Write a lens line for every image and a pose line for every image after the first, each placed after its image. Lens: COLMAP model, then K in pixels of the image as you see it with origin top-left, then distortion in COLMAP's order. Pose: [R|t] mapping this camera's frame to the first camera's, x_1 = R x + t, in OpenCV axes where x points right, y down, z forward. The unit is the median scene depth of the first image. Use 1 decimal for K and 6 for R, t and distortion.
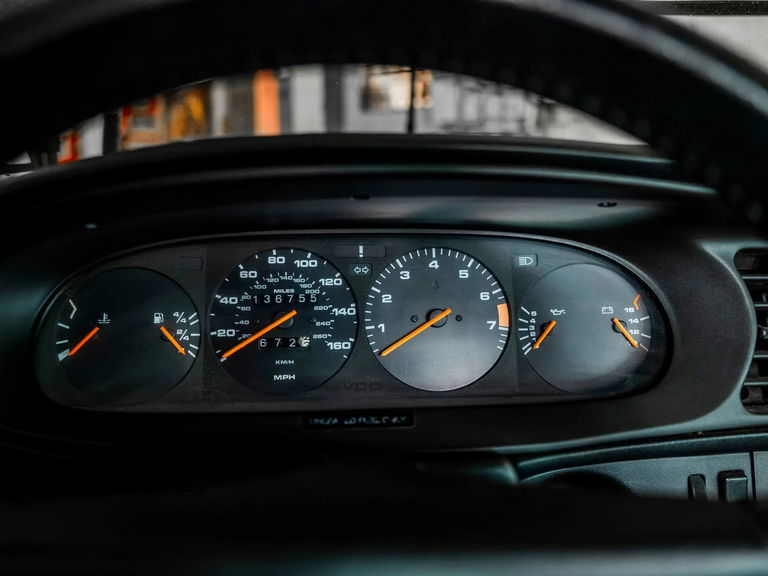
lens RADIAL K [[590.1, 0, 380.9], [0, 590.1, 286.5], [0, 0, 1]] dist [-0.012541, 0.004276]
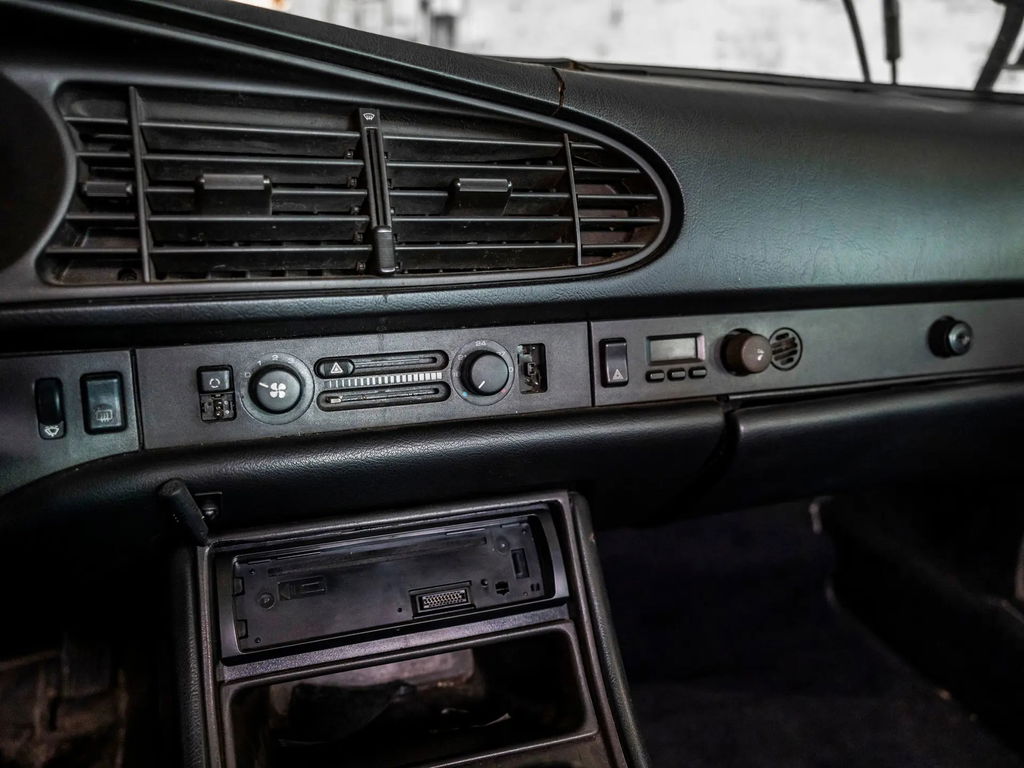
lens RADIAL K [[865.3, 0, 515.5], [0, 865.3, 378.5], [0, 0, 1]] dist [-0.032312, 0.002755]
pose [[0.950234, -0.050218, 0.307463, 0.729540], [0.003251, 0.988467, 0.151402, 0.138920], [-0.311520, -0.142868, 0.939438, -0.262832]]
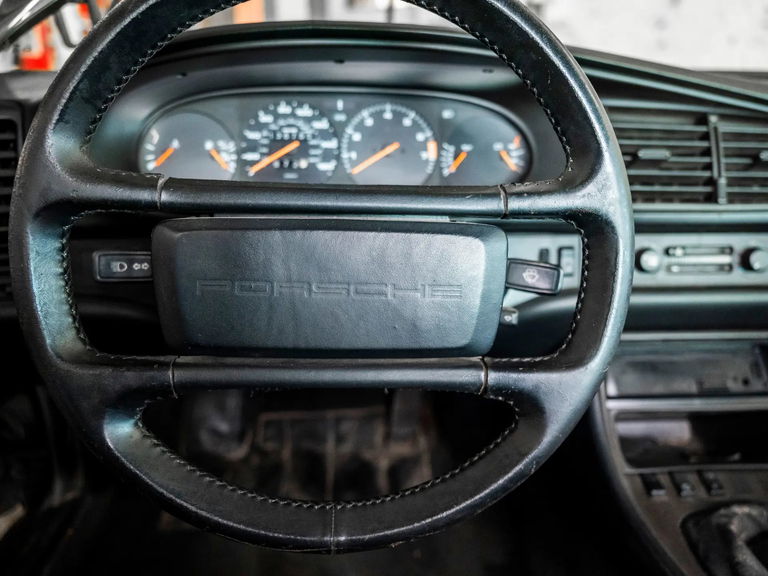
lens RADIAL K [[590.1, 0, 380.9], [0, 590.1, 287.4], [0, 0, 1]] dist [-0.012541, 0.004276]
pose [[0.999548, 0.011406, 0.027816, 0.035021], [-0.015705, 0.987054, 0.159615, 0.162369], [-0.025636, -0.159980, 0.986787, -0.584337]]
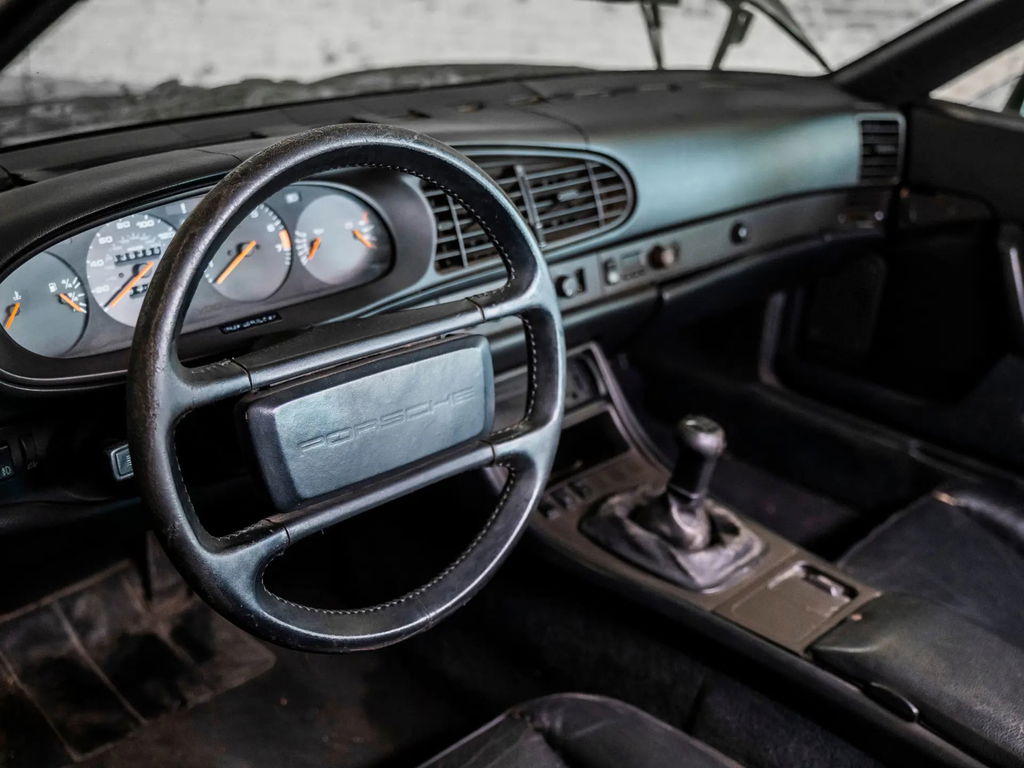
lens RADIAL K [[1043.8, 0, 510.4], [0, 1043.8, 390.1], [0, 0, 1]] dist [-0.021901, 0.000000]
pose [[0.736827, -0.248815, 0.628631, -1.056639], [0.084332, 0.956379, 0.279693, -0.260159], [-0.670801, -0.153072, 0.725669, -1.222913]]
